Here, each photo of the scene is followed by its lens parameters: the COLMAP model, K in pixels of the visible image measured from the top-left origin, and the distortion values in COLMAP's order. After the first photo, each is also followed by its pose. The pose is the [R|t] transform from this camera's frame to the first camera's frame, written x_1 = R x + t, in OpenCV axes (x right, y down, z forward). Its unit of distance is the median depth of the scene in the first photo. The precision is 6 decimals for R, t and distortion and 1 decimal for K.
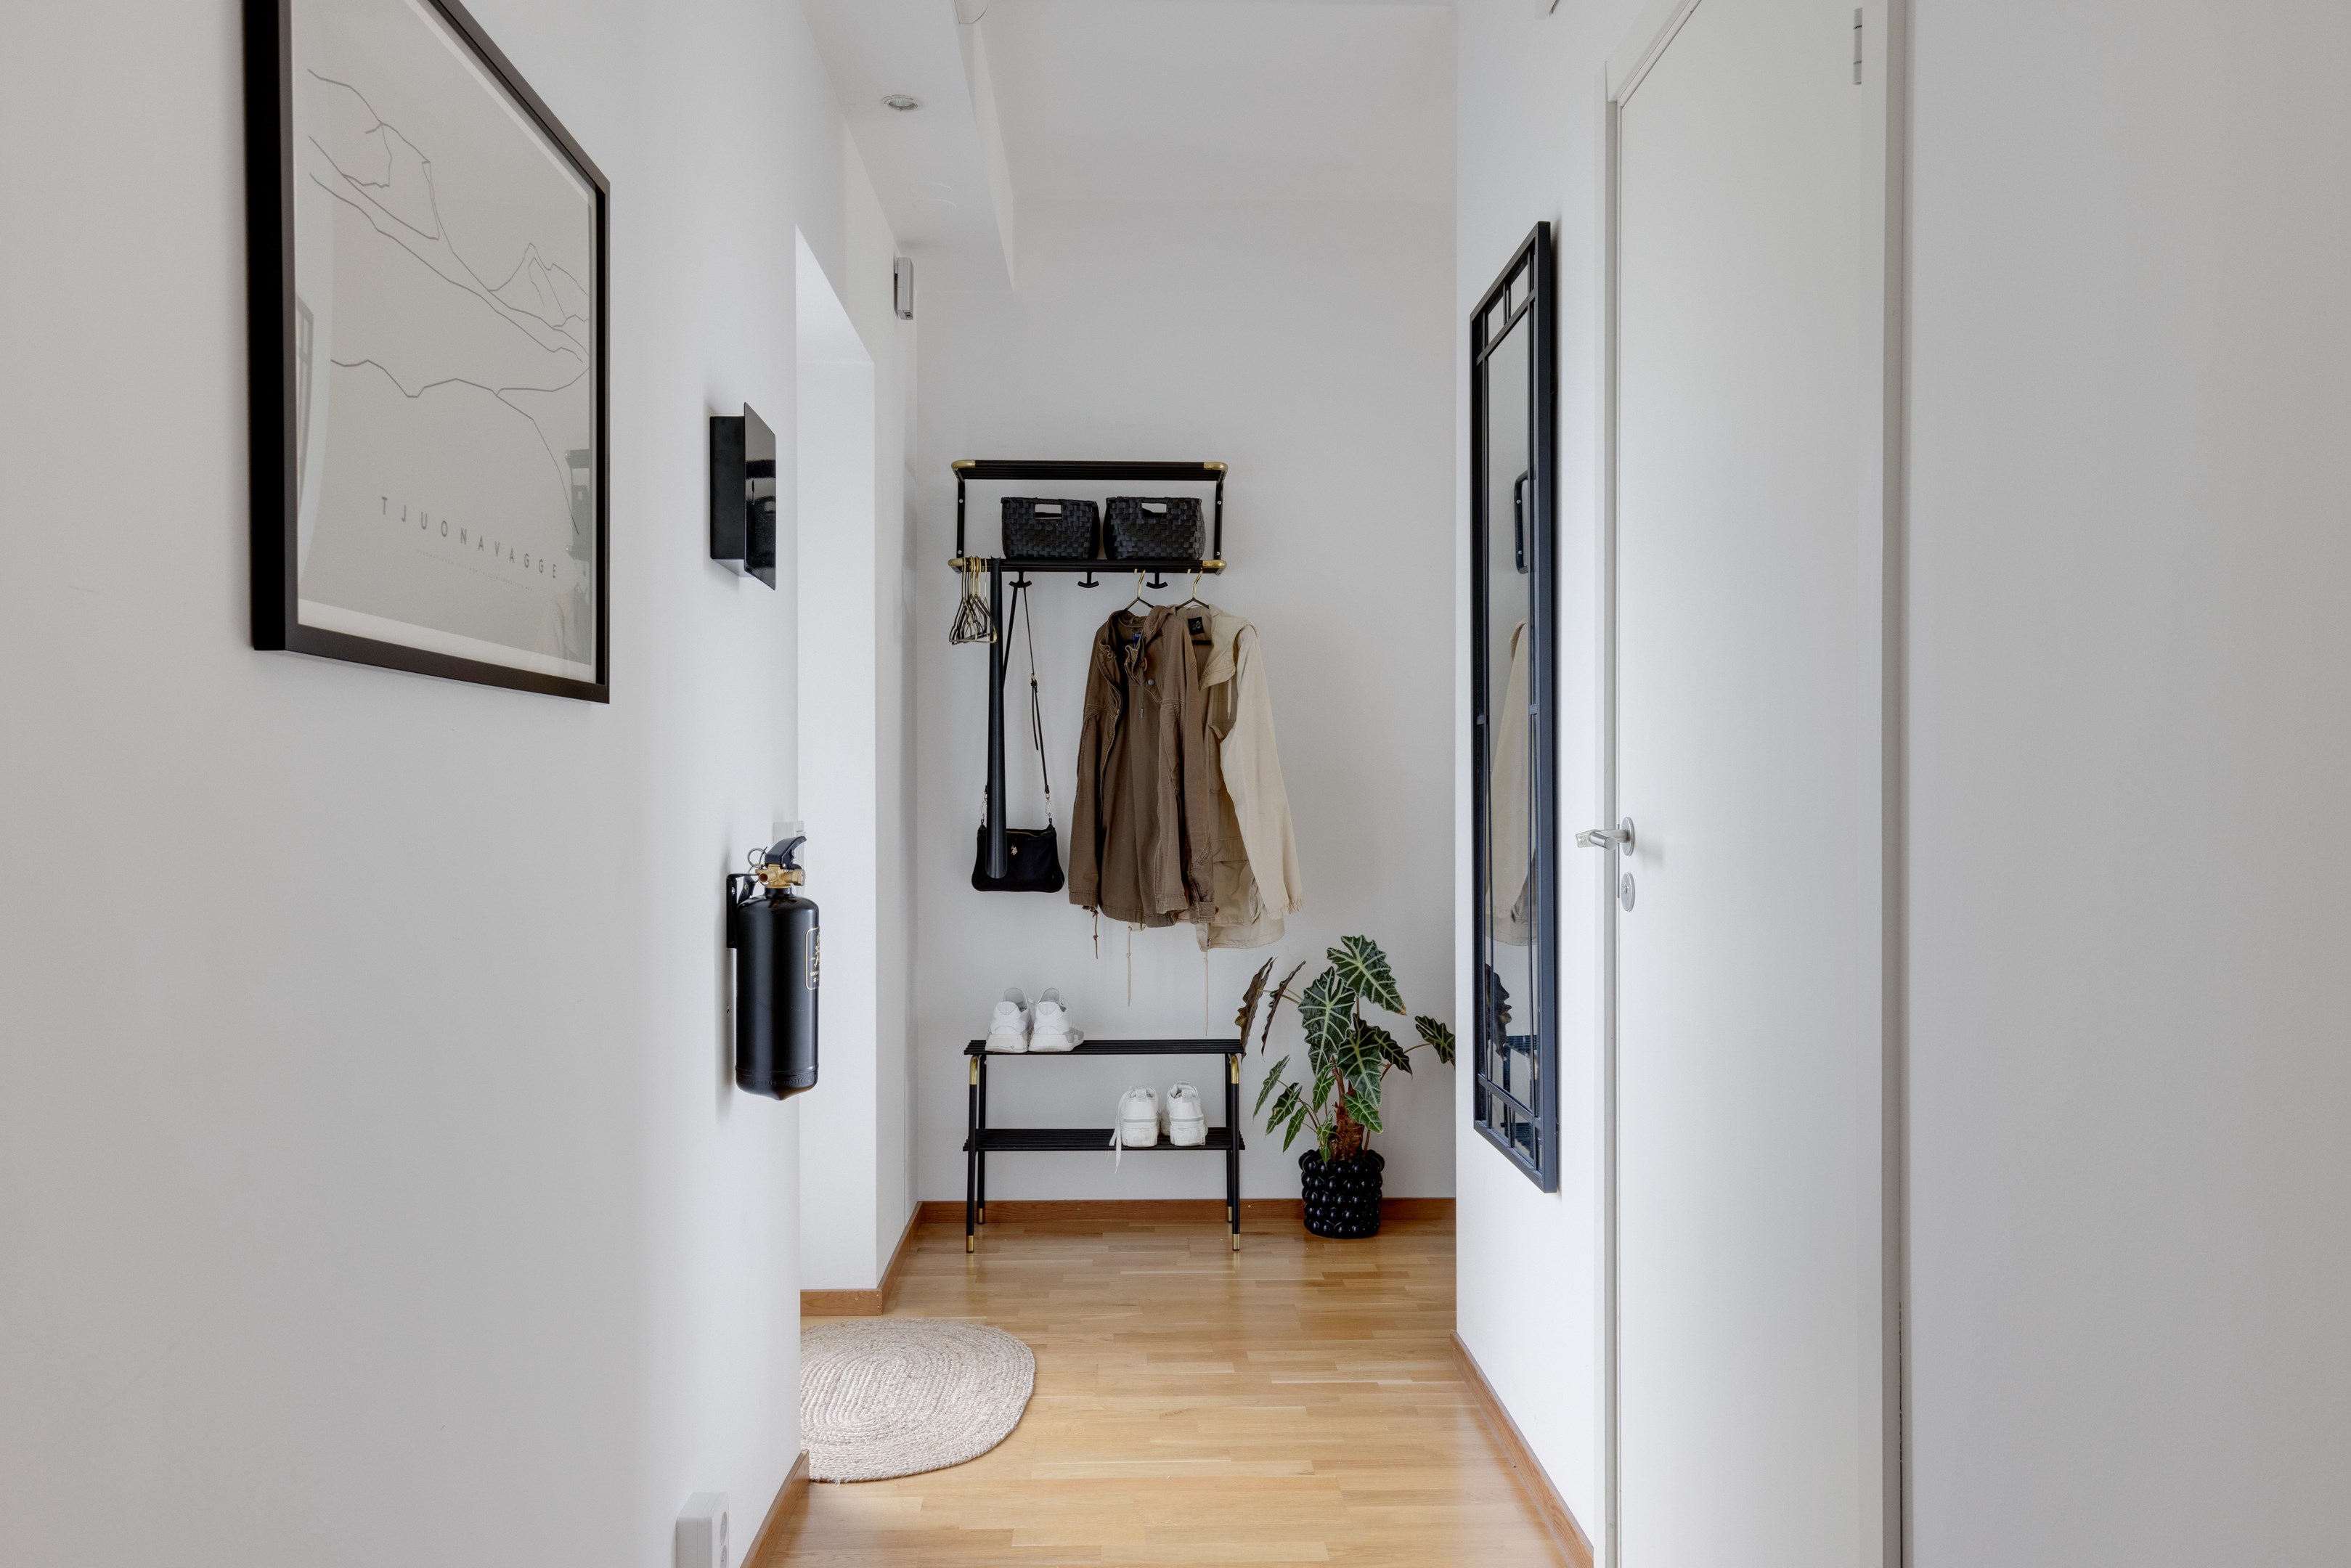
lens RADIAL K [[1849.6, 0, 1176.6], [0, 1849.6, 786.3], [0, 0, 1]] dist [0.002238, 0.000036]
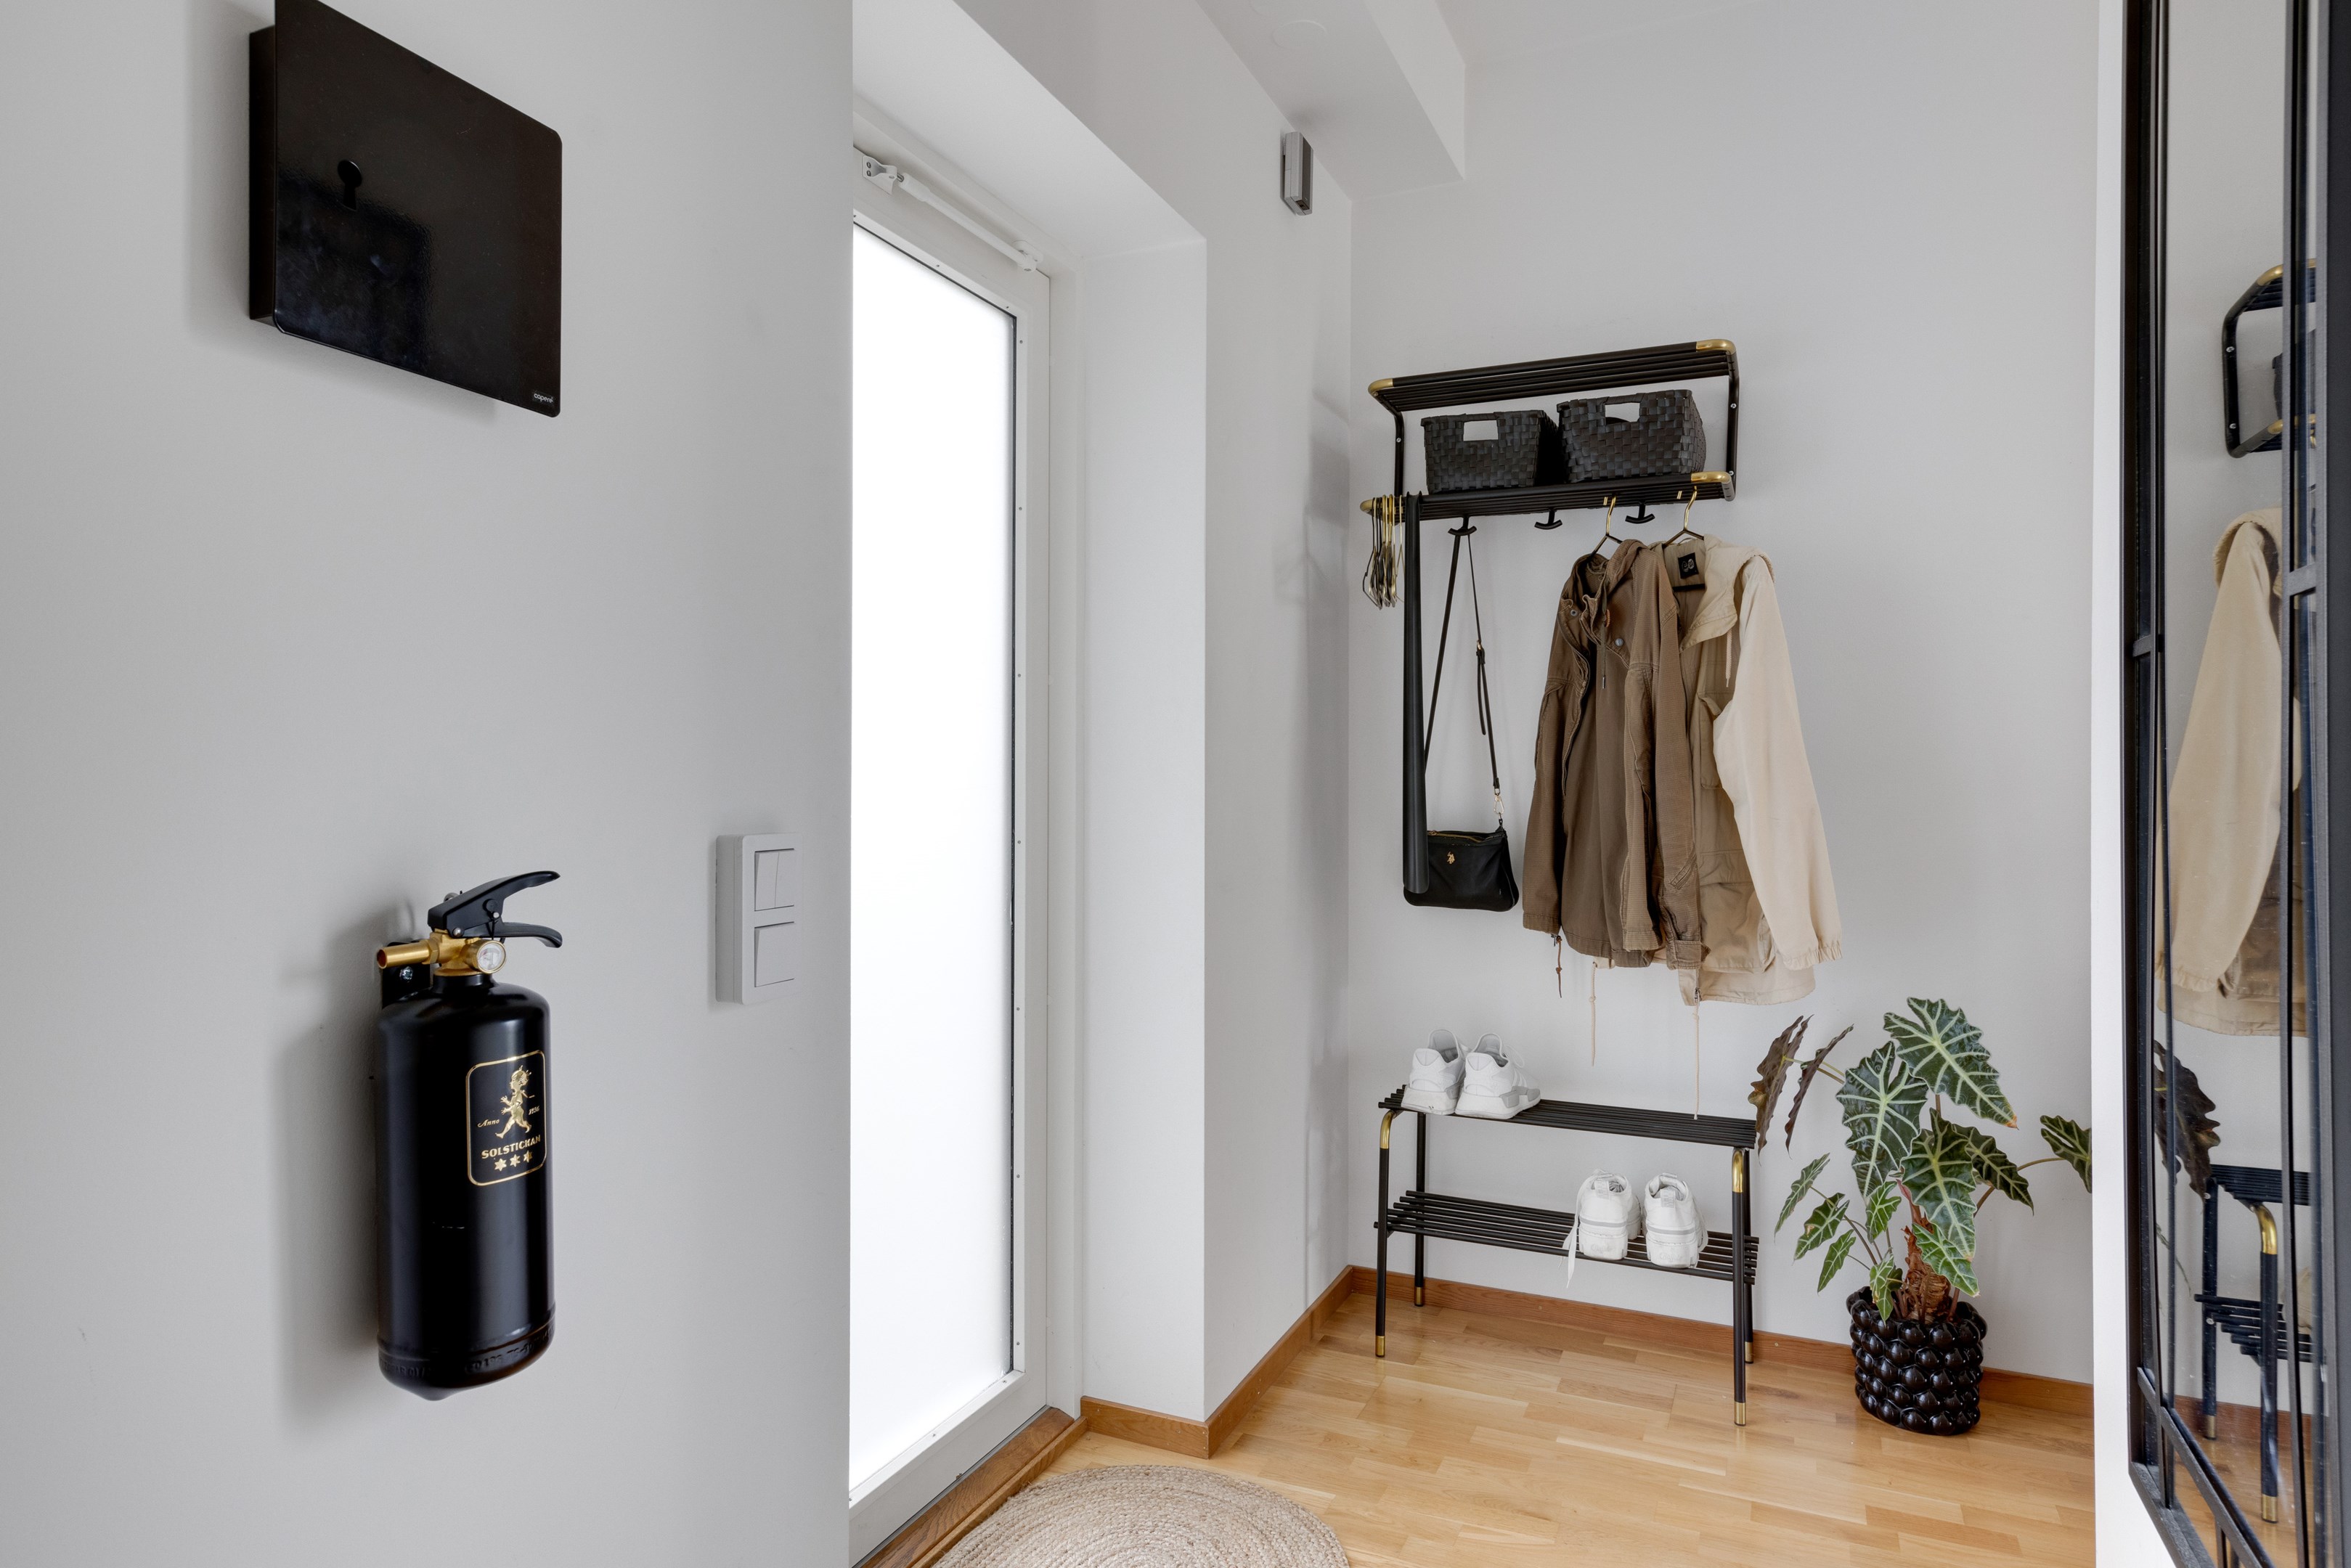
lens RADIAL K [[1352.6, 0, 1170.1], [0, 1352.6, 776.4], [0, 0, 1]] dist [0.011238, 0.005896]
pose [[0.890084, 0.000206, -0.455796, 0.075141], [-0.001223, 0.999997, -0.001935, -0.000089], [0.455794, 0.002280, 0.890082, 0.423021]]
